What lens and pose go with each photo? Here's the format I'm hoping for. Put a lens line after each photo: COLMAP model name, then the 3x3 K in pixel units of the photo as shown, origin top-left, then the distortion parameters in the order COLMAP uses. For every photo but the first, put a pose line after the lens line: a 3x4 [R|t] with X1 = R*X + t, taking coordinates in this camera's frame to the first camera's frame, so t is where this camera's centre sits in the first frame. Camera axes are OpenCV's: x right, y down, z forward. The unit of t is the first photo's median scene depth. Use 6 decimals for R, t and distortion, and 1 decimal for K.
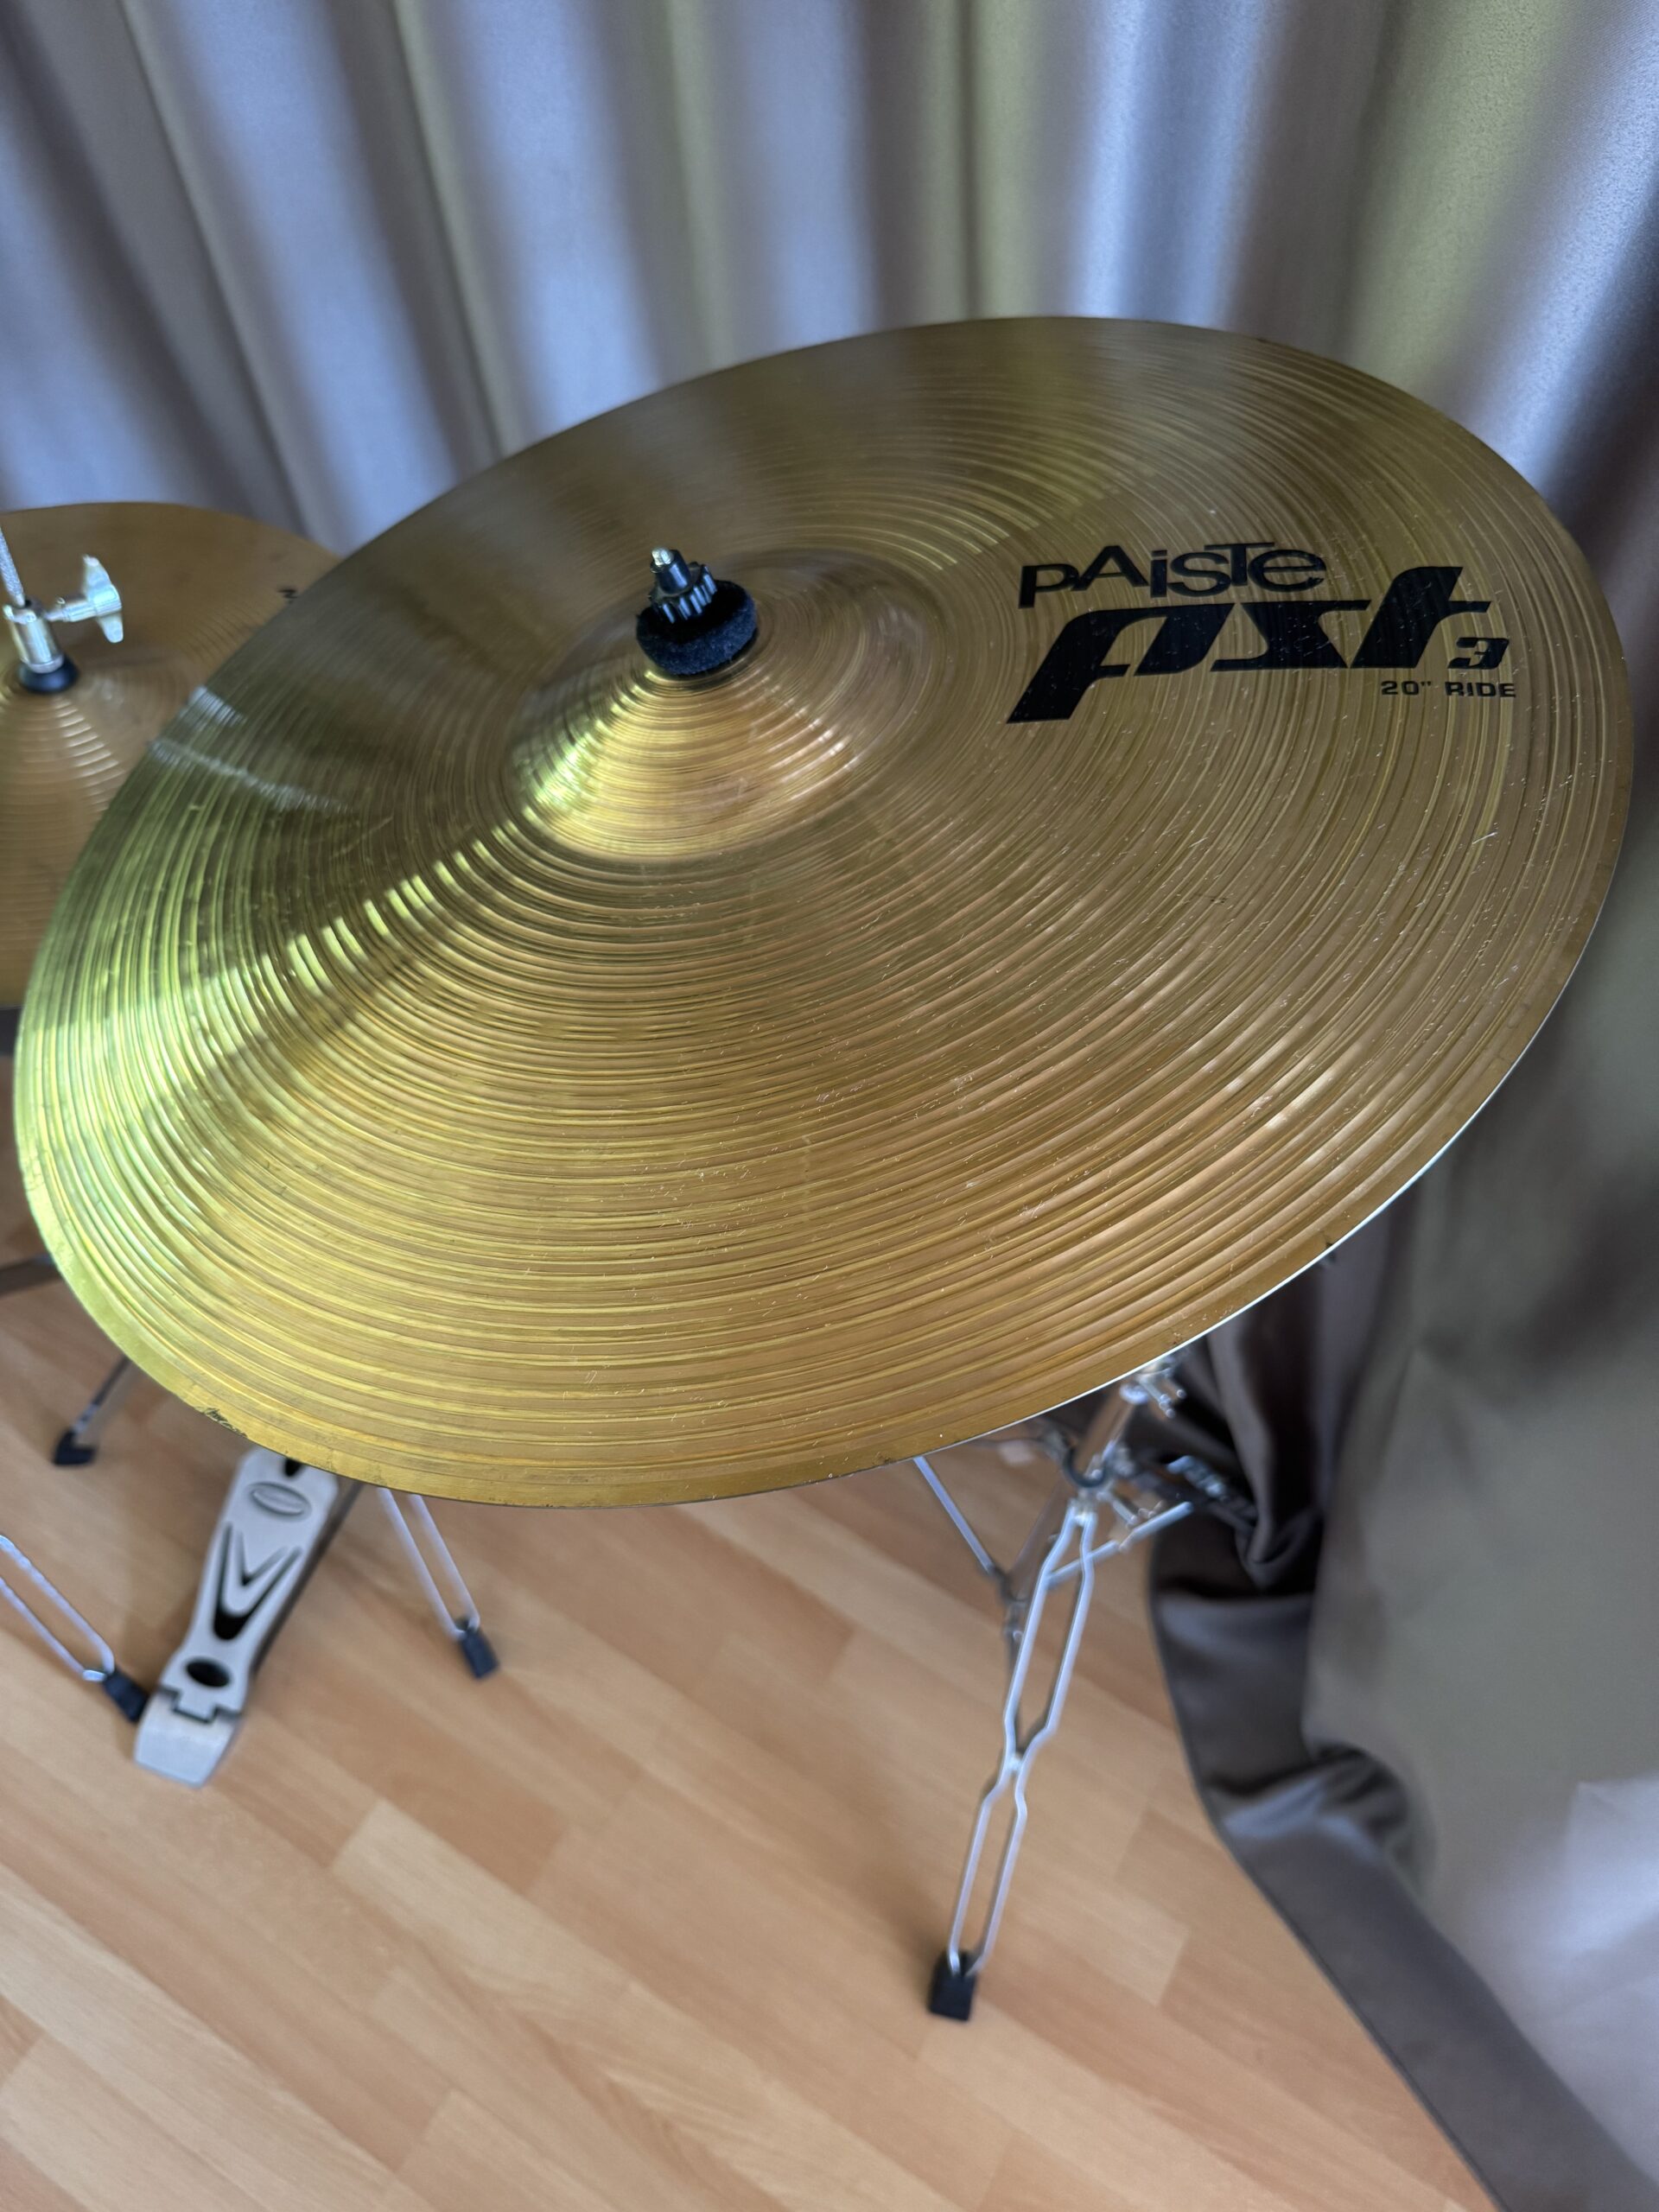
lens RADIAL K [[1625.1, 0, 824.8], [0, 1625.1, 1046.1], [0, 0, 1]] dist [-0.037447, 0.012405]
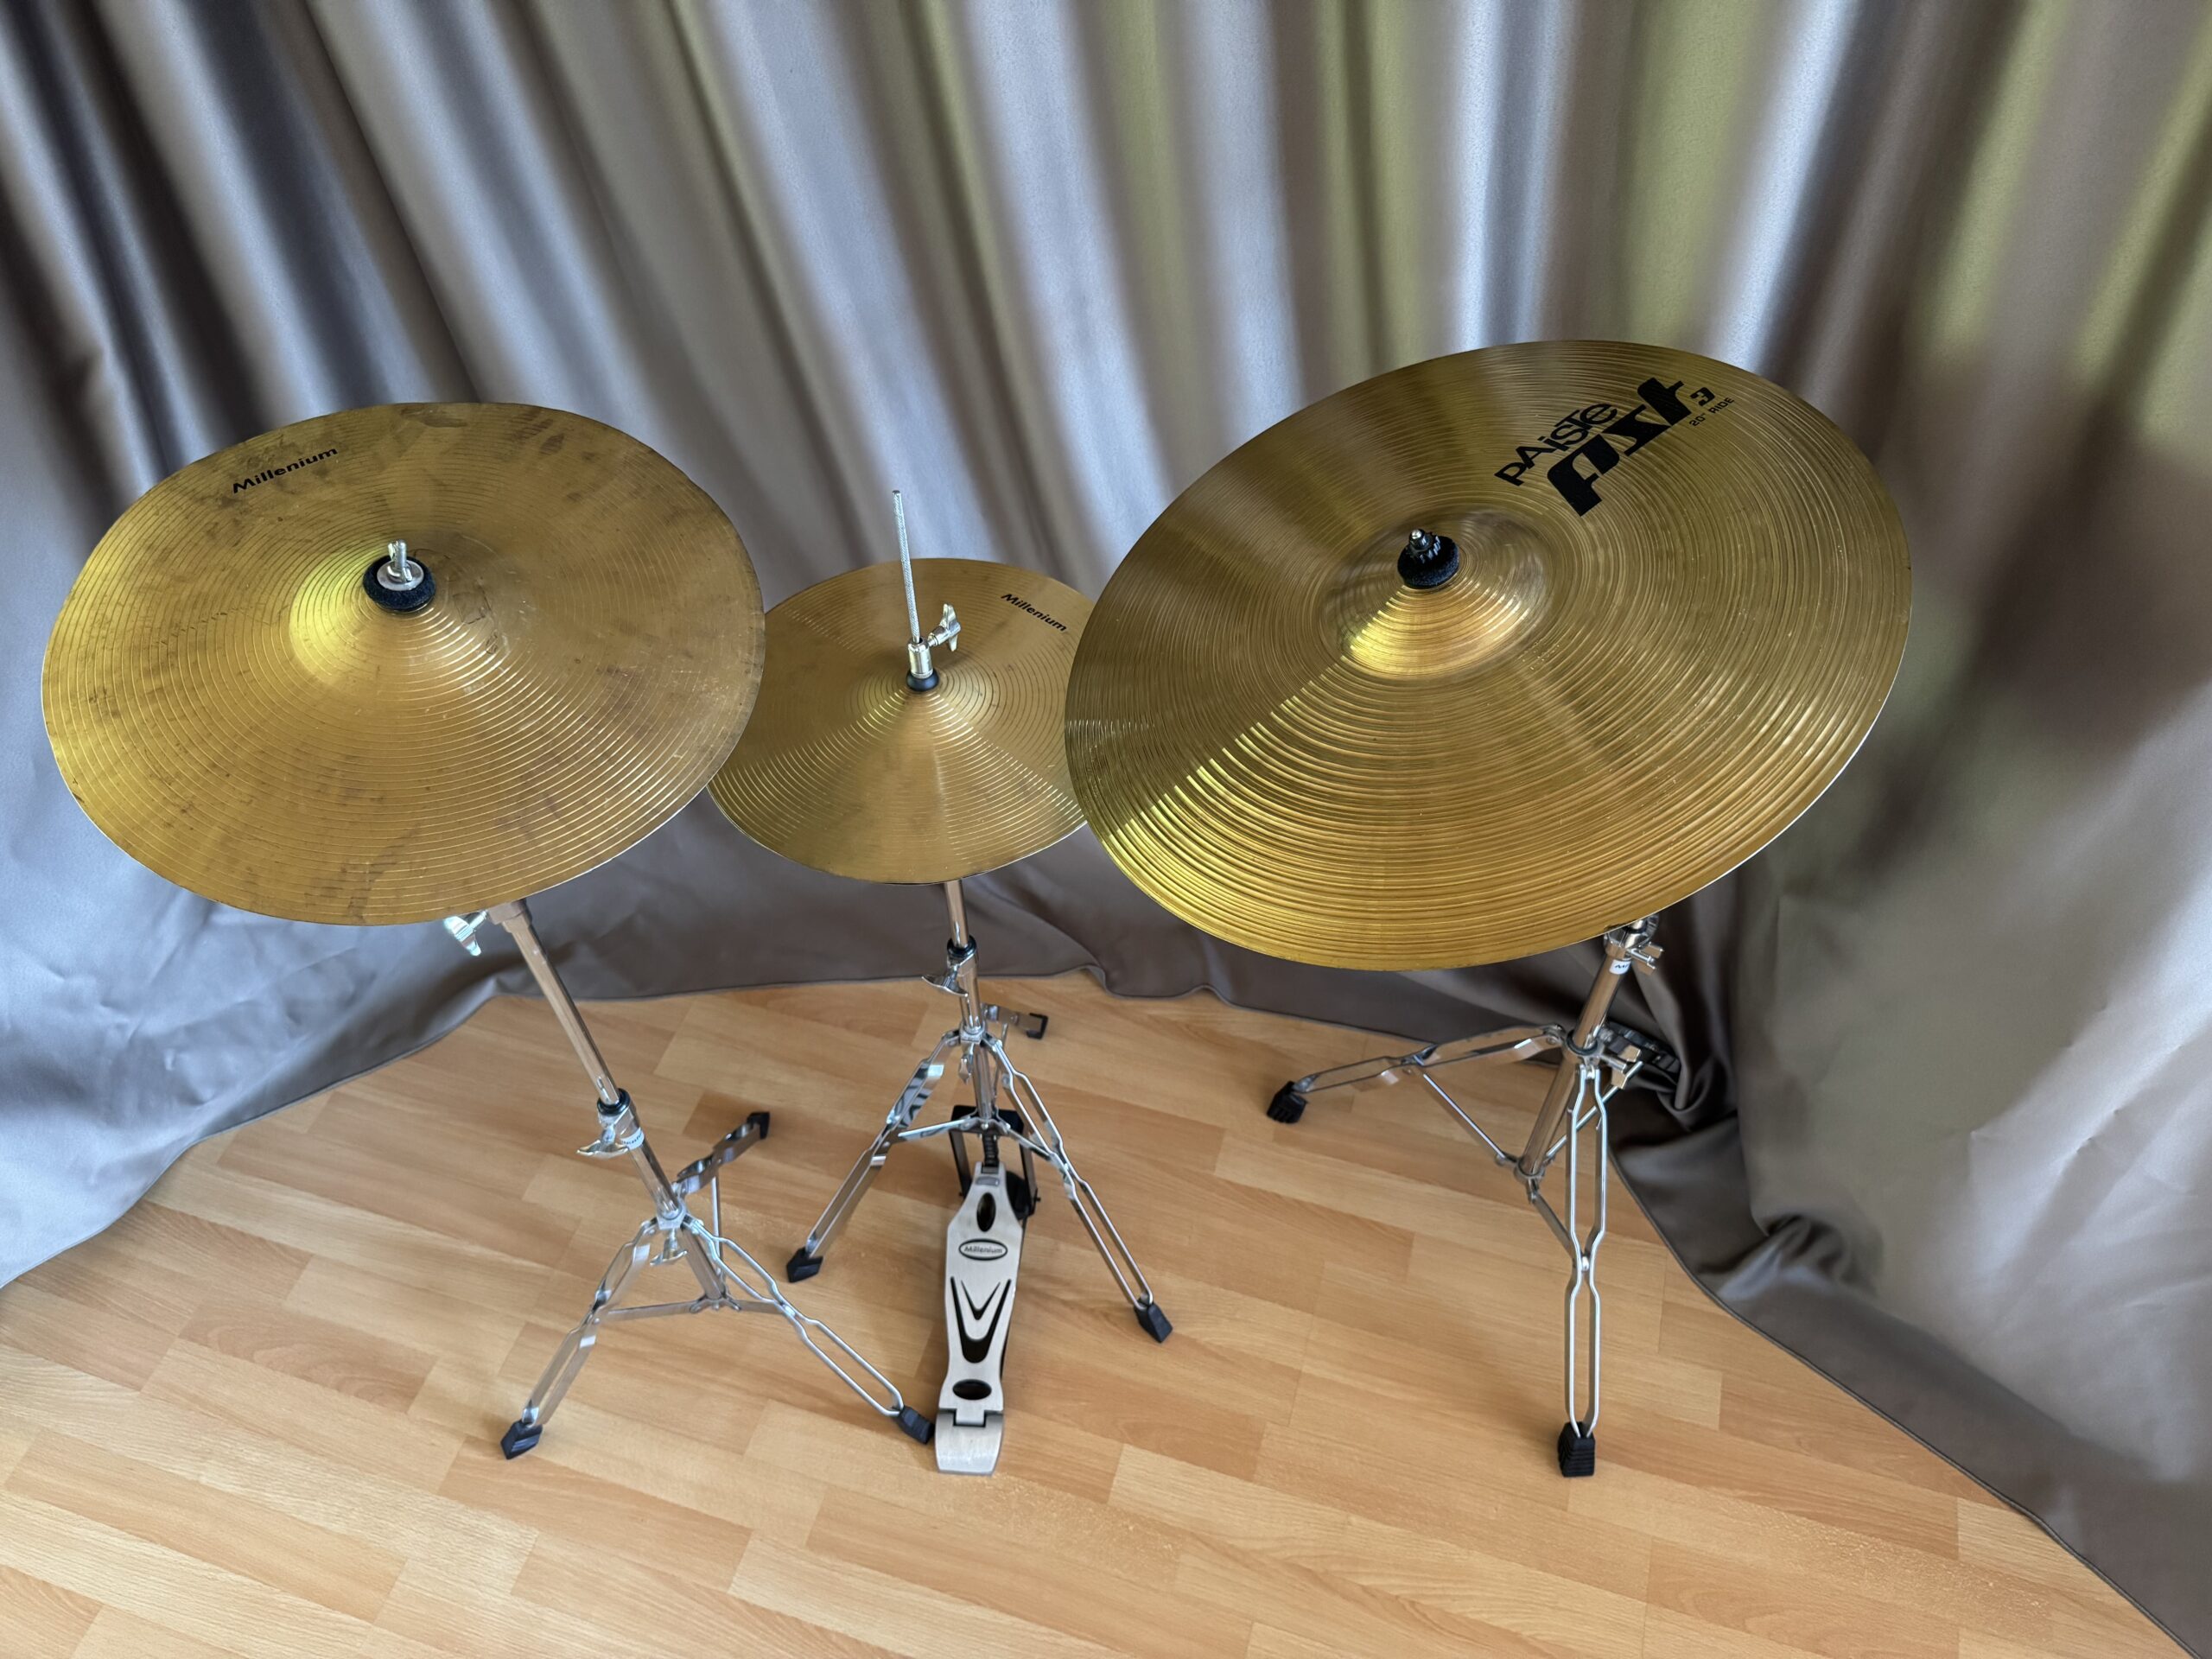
lens RADIAL K [[1508.2, 0, 1101.6], [0, 1508.2, 770.6], [0, 0, 1]] dist [-0.002832, -0.007219]
pose [[0.967058, -0.246140, 0.064916, -0.250276], [0.250405, 0.965701, -0.068691, 0.006424], [-0.045782, 0.082683, 0.995524, -0.313940]]
